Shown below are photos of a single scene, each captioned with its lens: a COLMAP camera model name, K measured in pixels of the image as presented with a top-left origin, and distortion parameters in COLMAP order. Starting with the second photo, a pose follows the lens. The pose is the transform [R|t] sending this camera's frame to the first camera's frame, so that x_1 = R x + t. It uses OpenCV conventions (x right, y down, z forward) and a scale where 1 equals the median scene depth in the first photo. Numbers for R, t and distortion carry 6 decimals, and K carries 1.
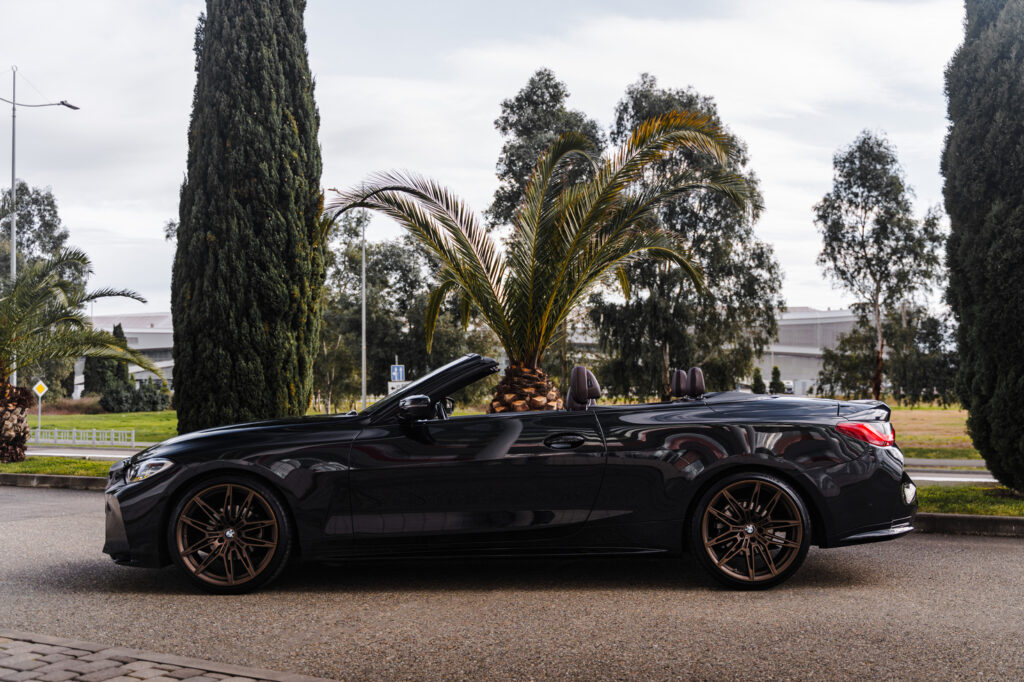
lens RADIAL K [[1100.8, 0, 512.1], [0, 1100.8, 339.1], [0, 0, 1]] dist [-0.003306, 0.000000]
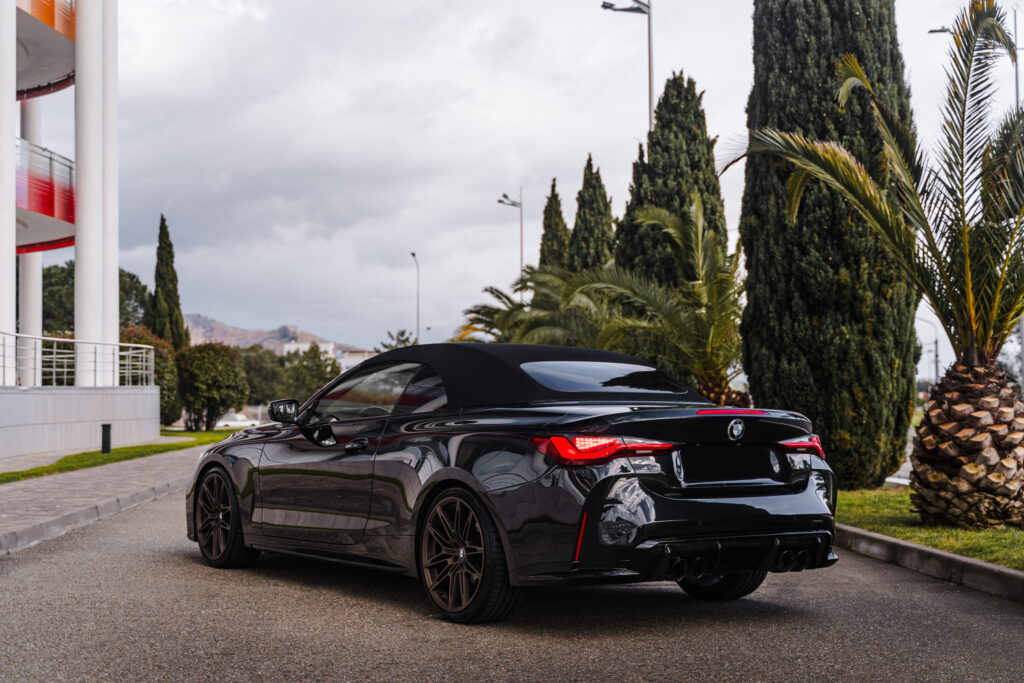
lens RADIAL K [[1472.6, 0, 512.1], [0, 1472.6, 343.9], [0, 0, 1]] dist [-0.031115, 0.000000]
pose [[0.552350, -0.030213, -0.833065, 0.593804], [0.040960, 0.999120, -0.009078, 0.007673], [0.832606, -0.029108, 0.553101, 0.183096]]
